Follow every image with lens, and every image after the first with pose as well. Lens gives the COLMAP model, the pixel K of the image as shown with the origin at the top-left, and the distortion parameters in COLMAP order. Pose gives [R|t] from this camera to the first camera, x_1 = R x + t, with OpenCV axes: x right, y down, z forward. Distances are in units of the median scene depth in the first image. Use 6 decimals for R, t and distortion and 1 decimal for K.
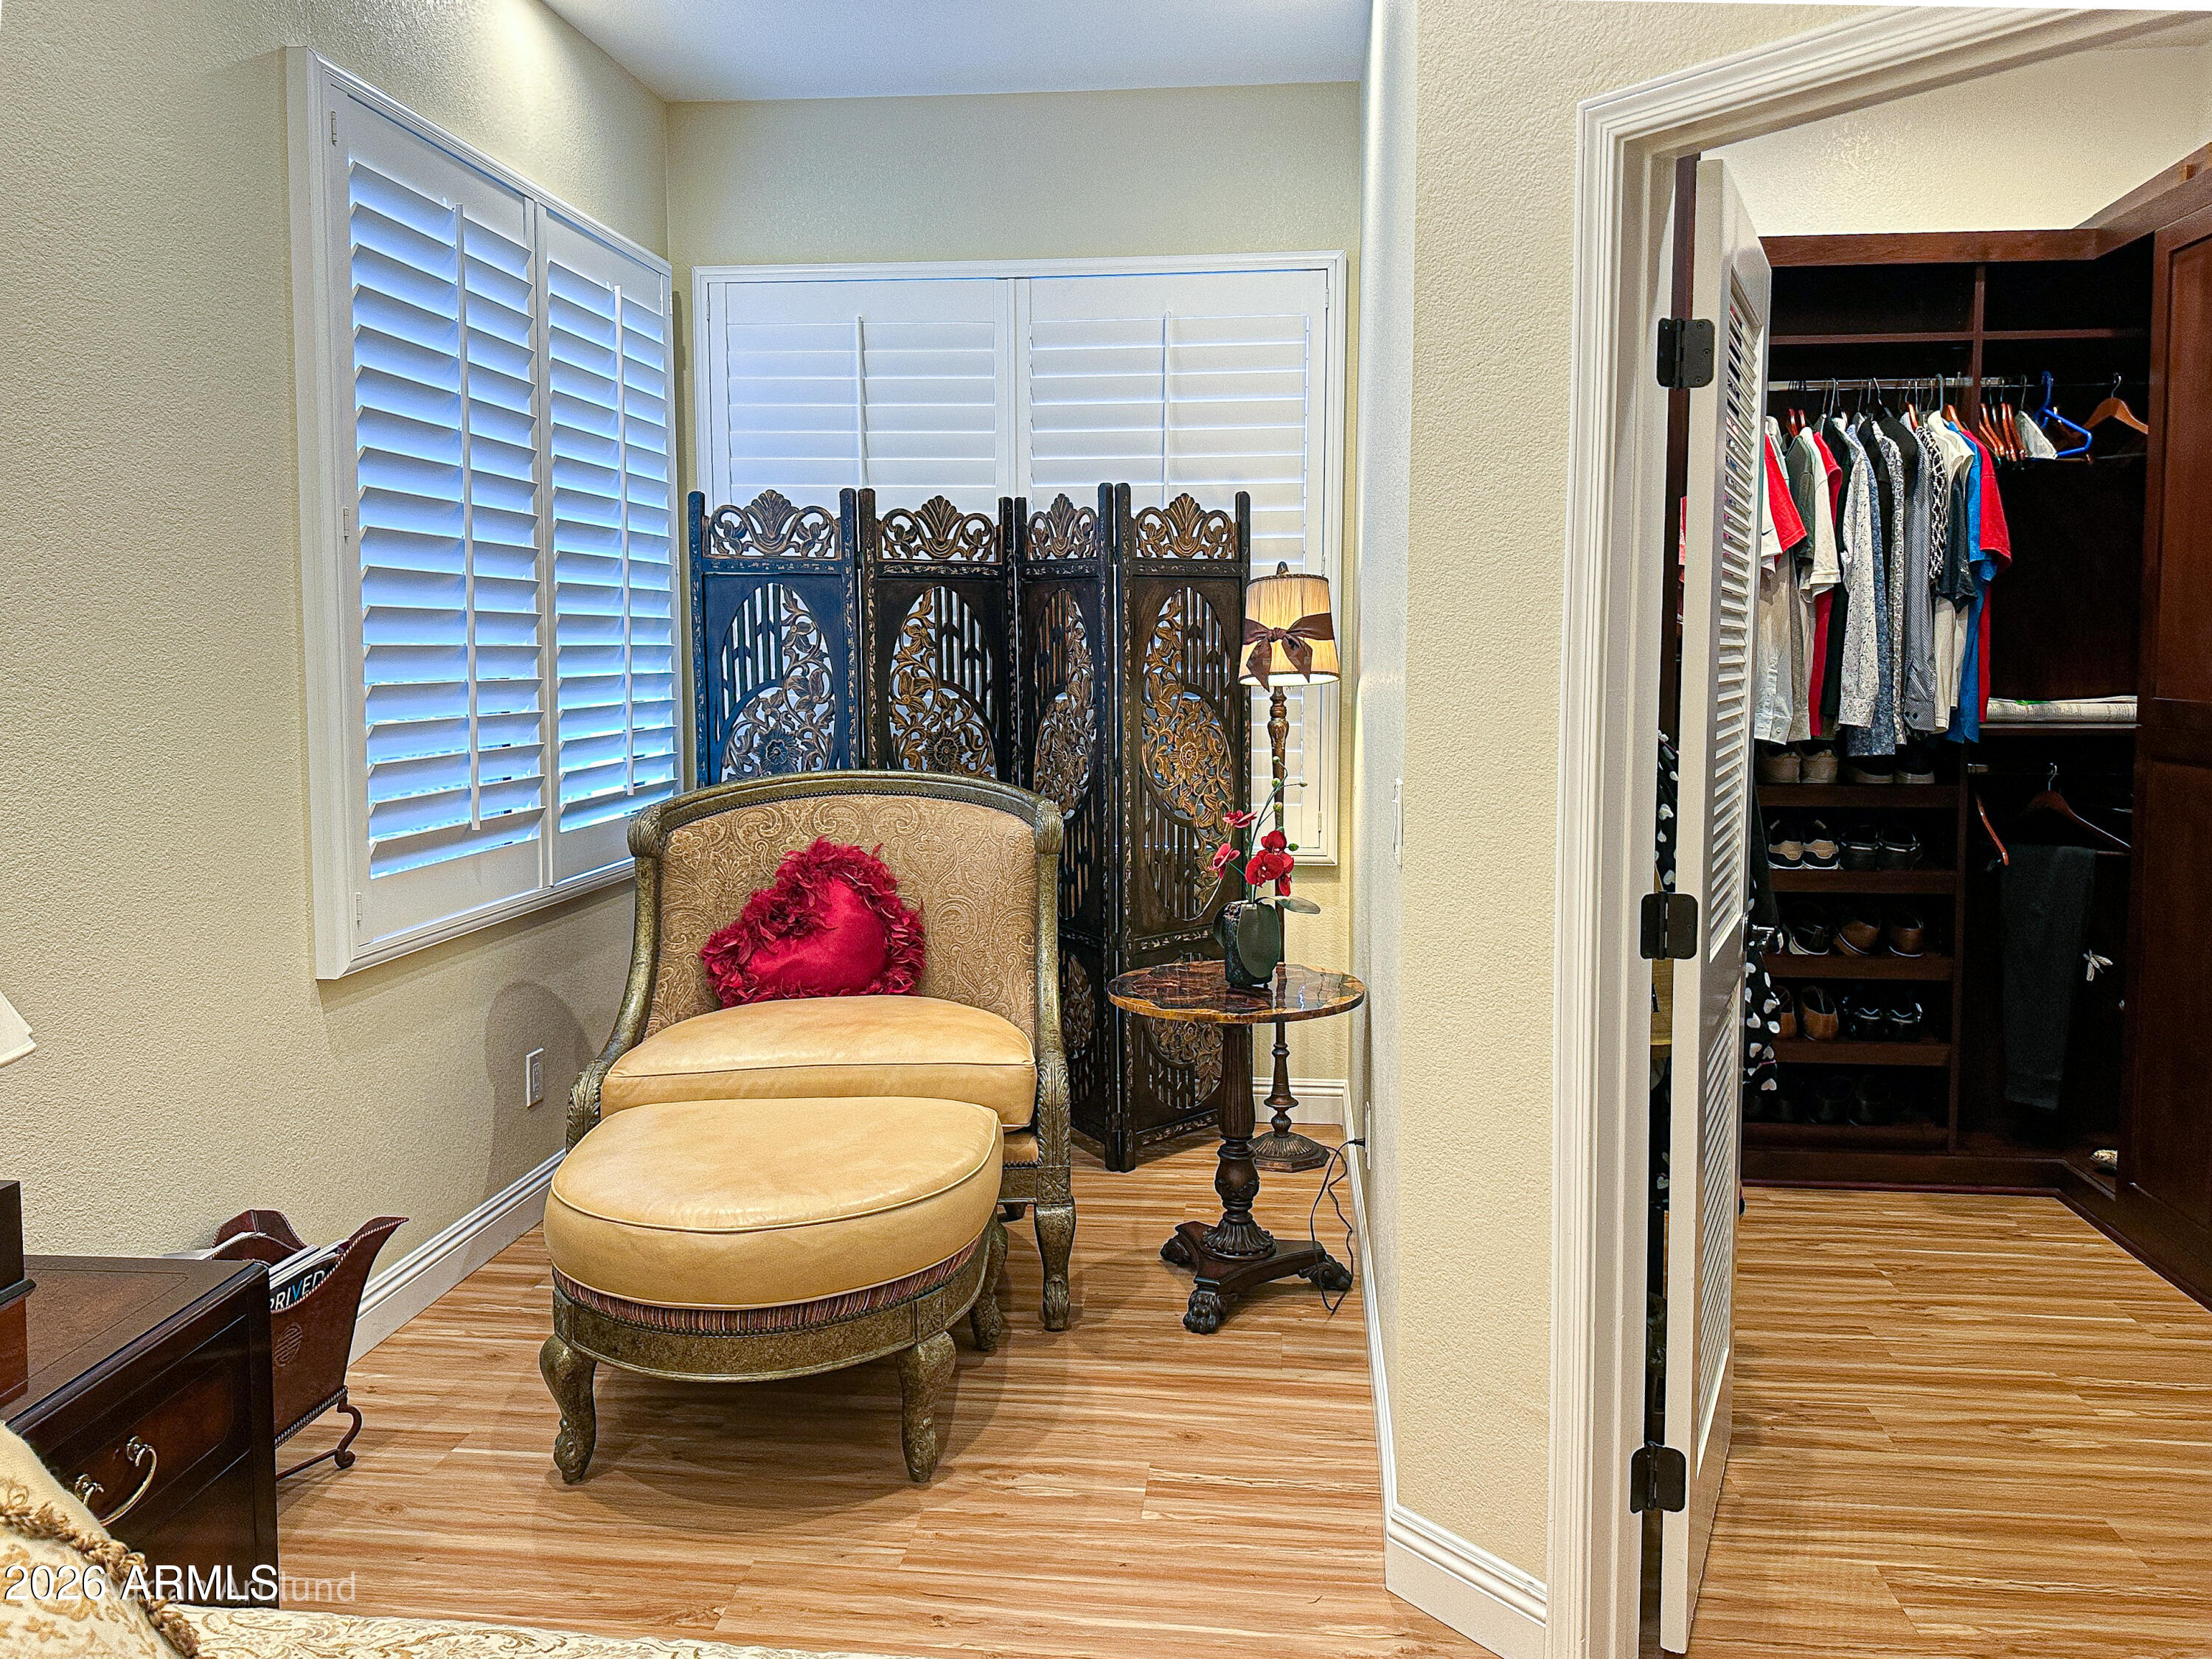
lens RADIAL K [[1602.6, 0, 1142.9], [0, 1602.6, 743.6], [0, 0, 1]] dist [0.072225, -0.088170]
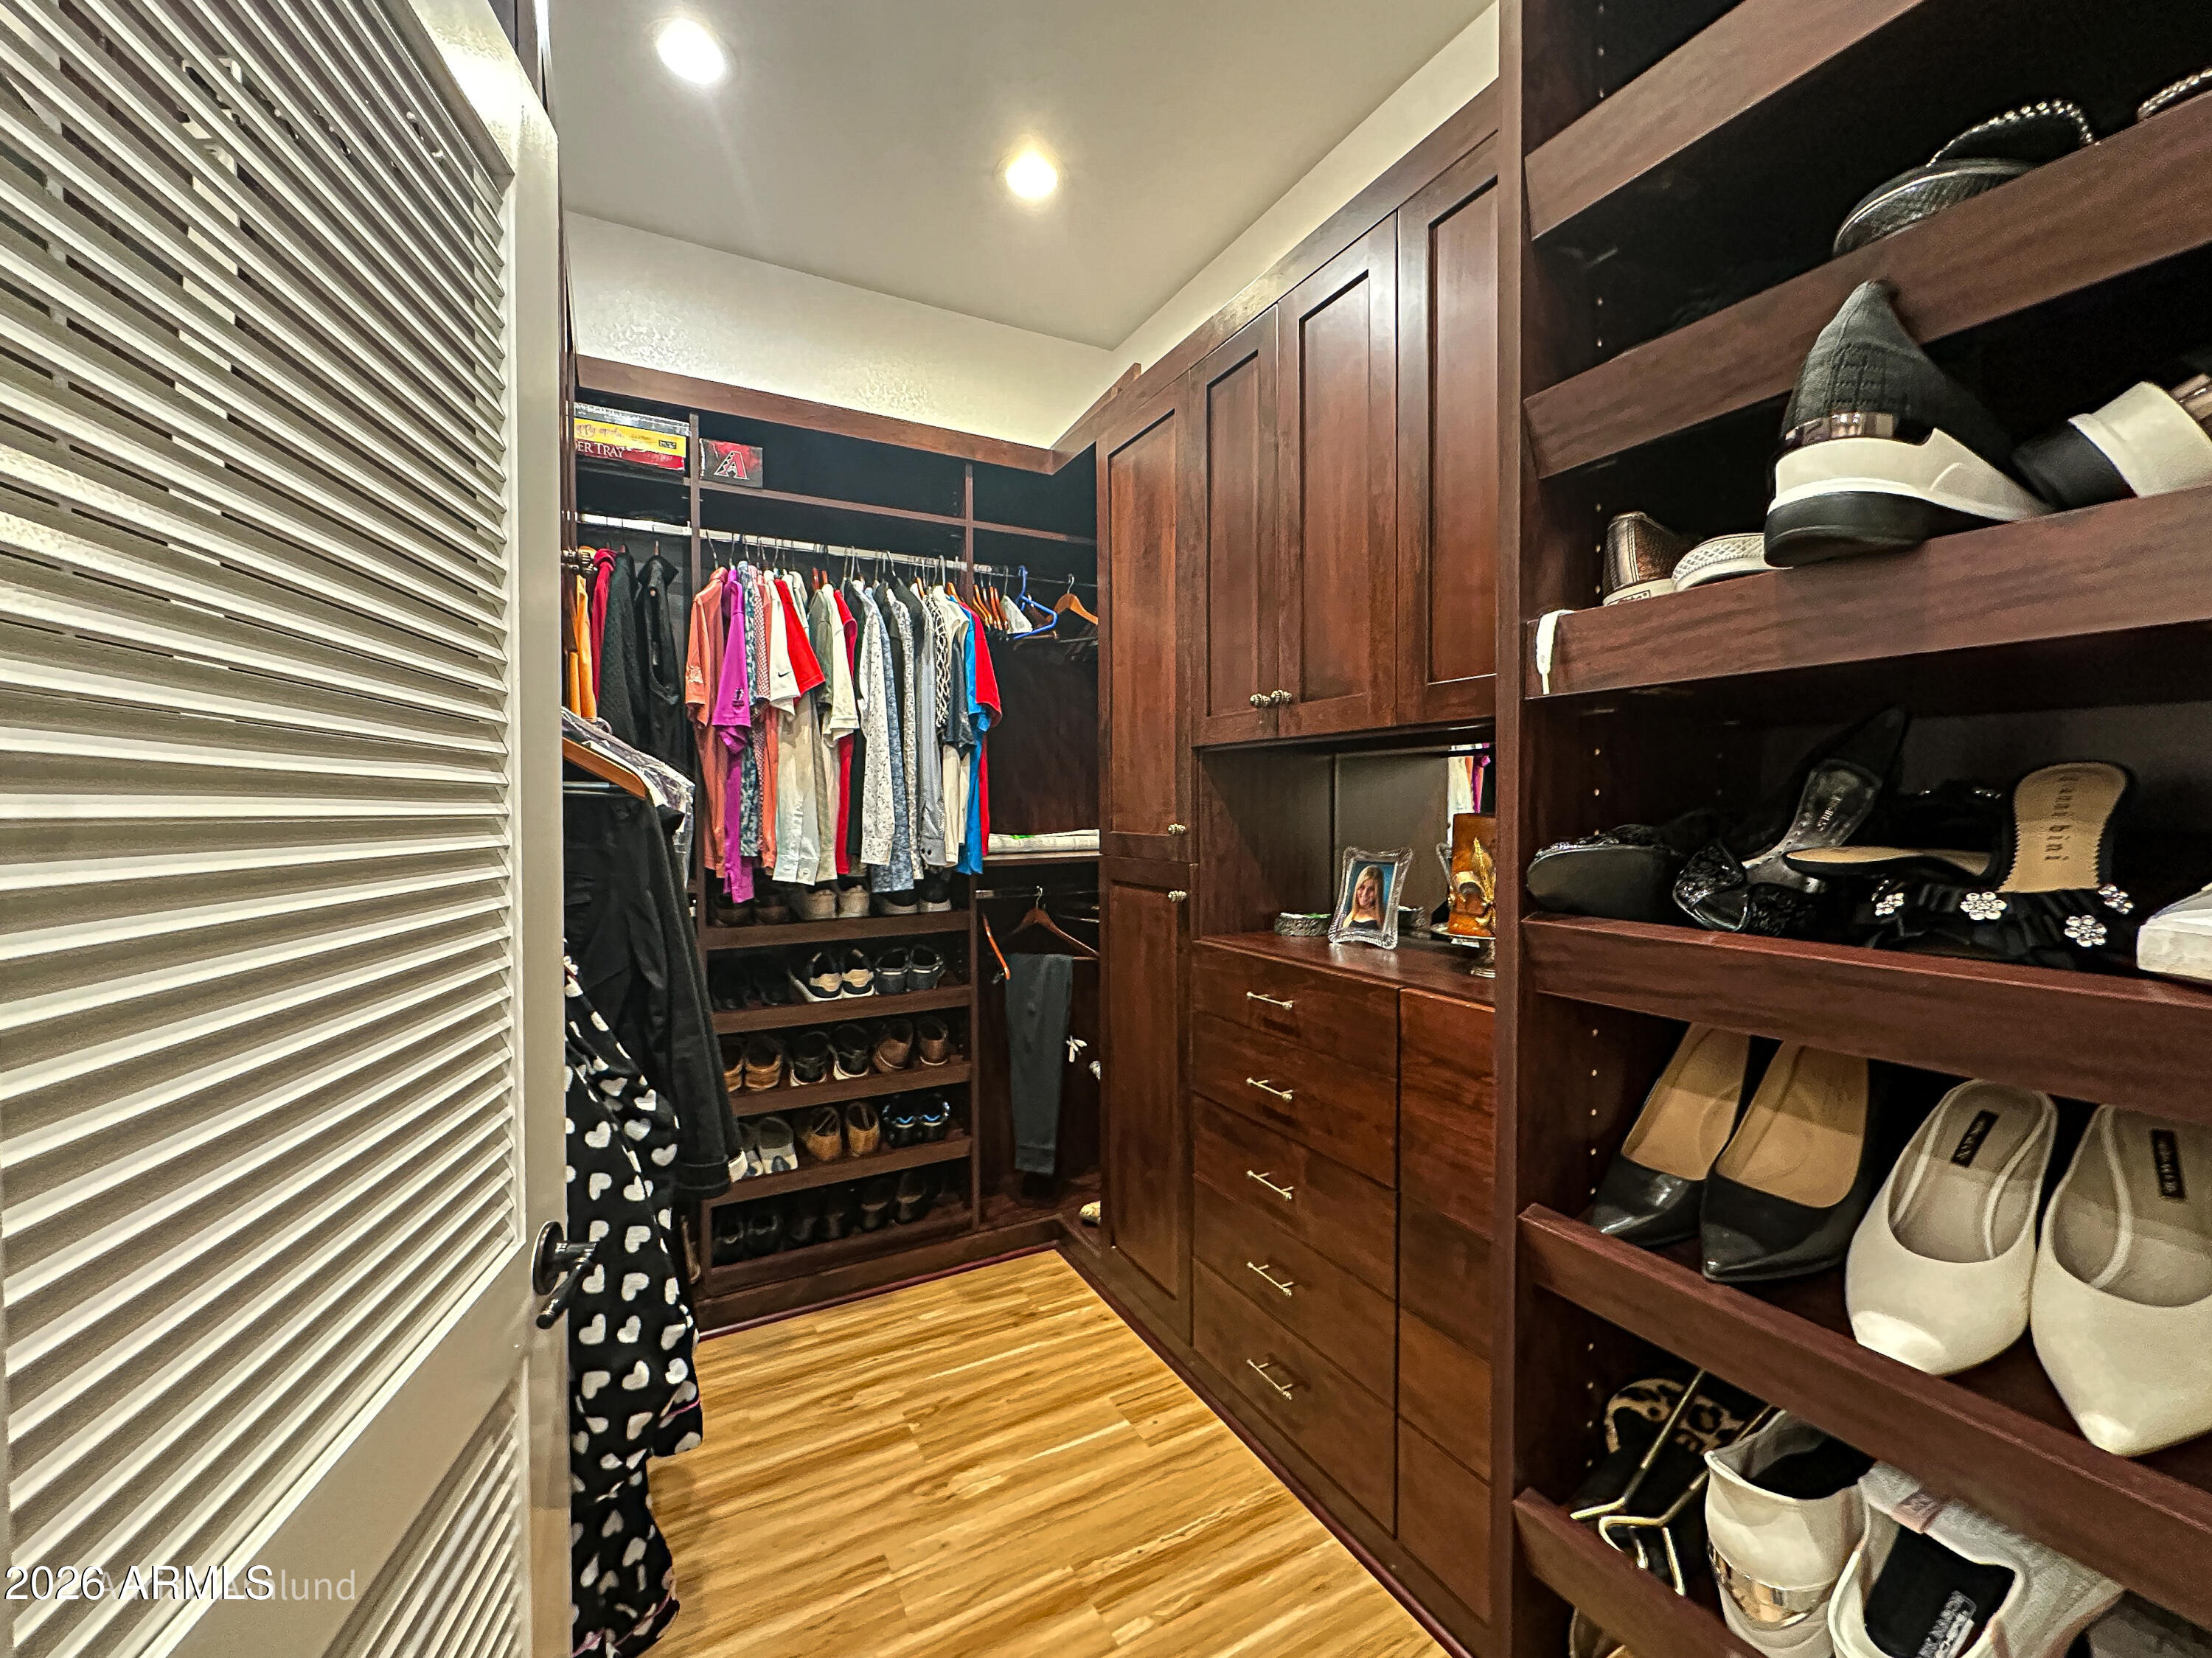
lens RADIAL K [[946.9, 0, 1103.4], [0, 946.9, 820.7], [0, 0, 1]] dist [-0.002388, -0.000095]
pose [[0.835152, -0.017144, 0.549752, 0.124338], [0.041475, 0.998631, -0.031864, -0.007393], [-0.548453, 0.049413, 0.834720, 0.223536]]
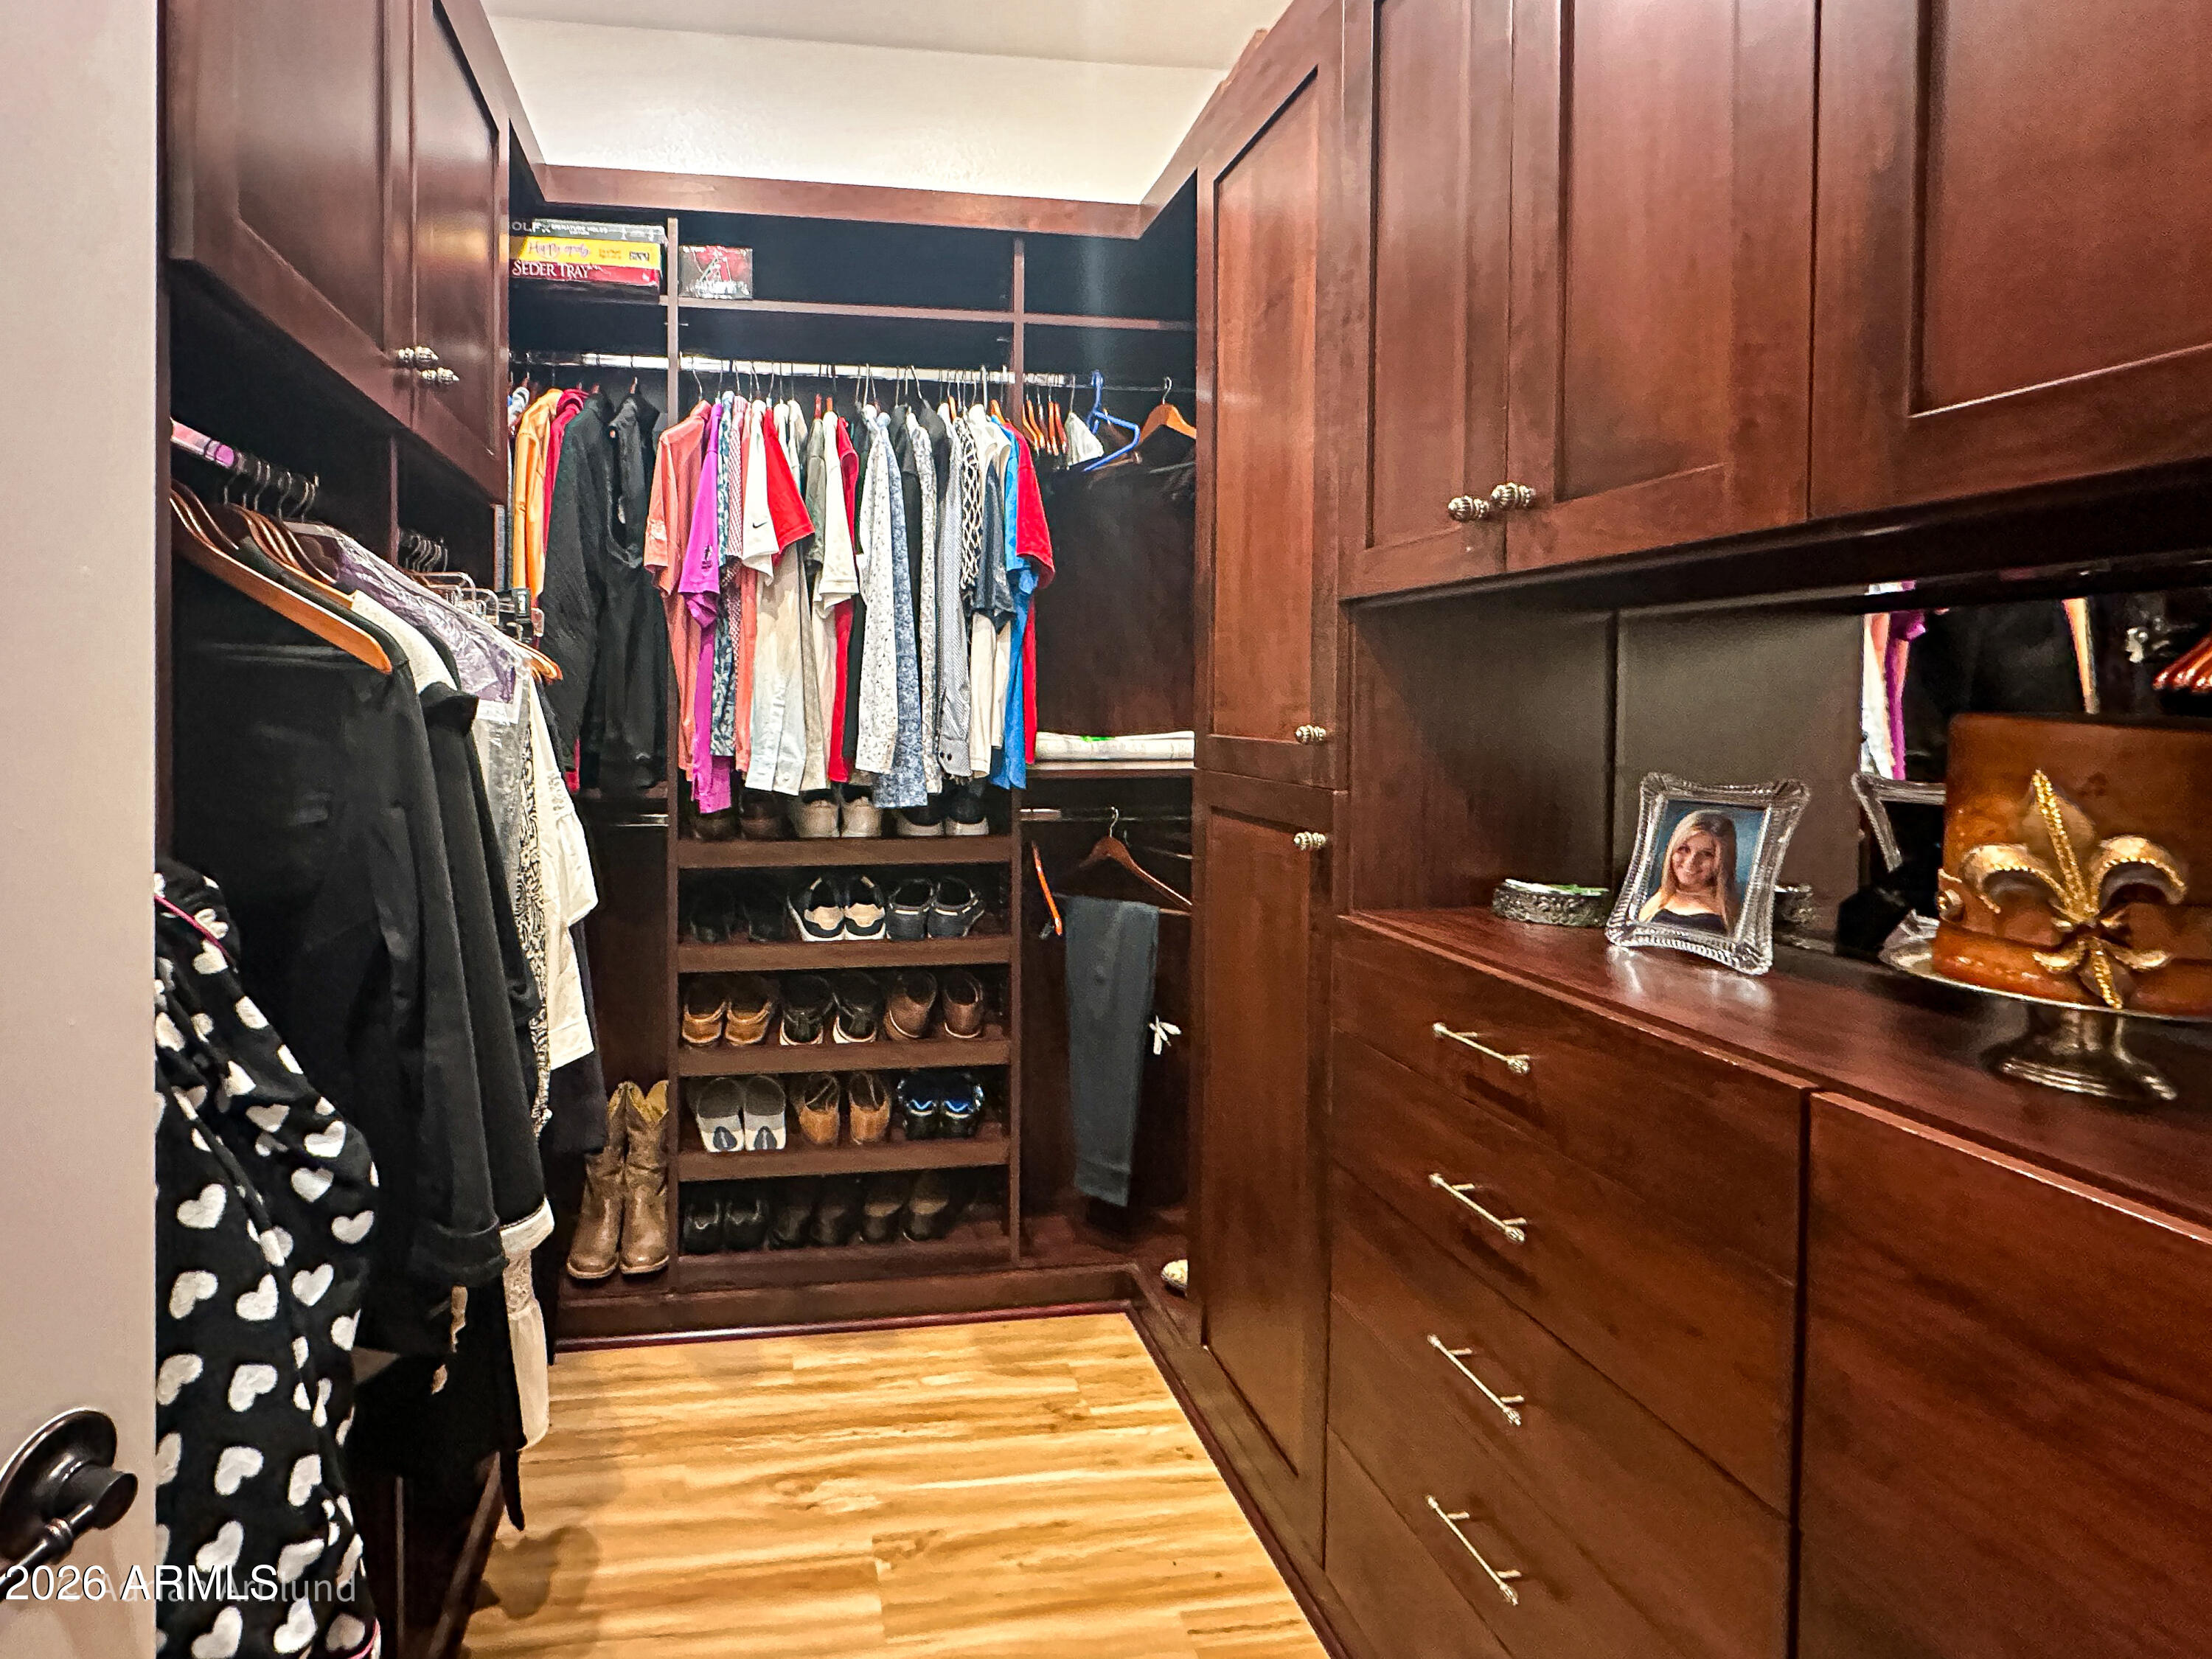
lens RADIAL K [[1035.4, 0, 810.9], [0, 1035.4, 712.2], [0, 0, 1]] dist [-0.002831, -0.000296]
pose [[0.984481, -0.001655, 0.175485, 0.175676], [0.009996, 0.998861, -0.046656, -0.008980], [-0.175208, 0.047686, 0.983376, 0.277488]]
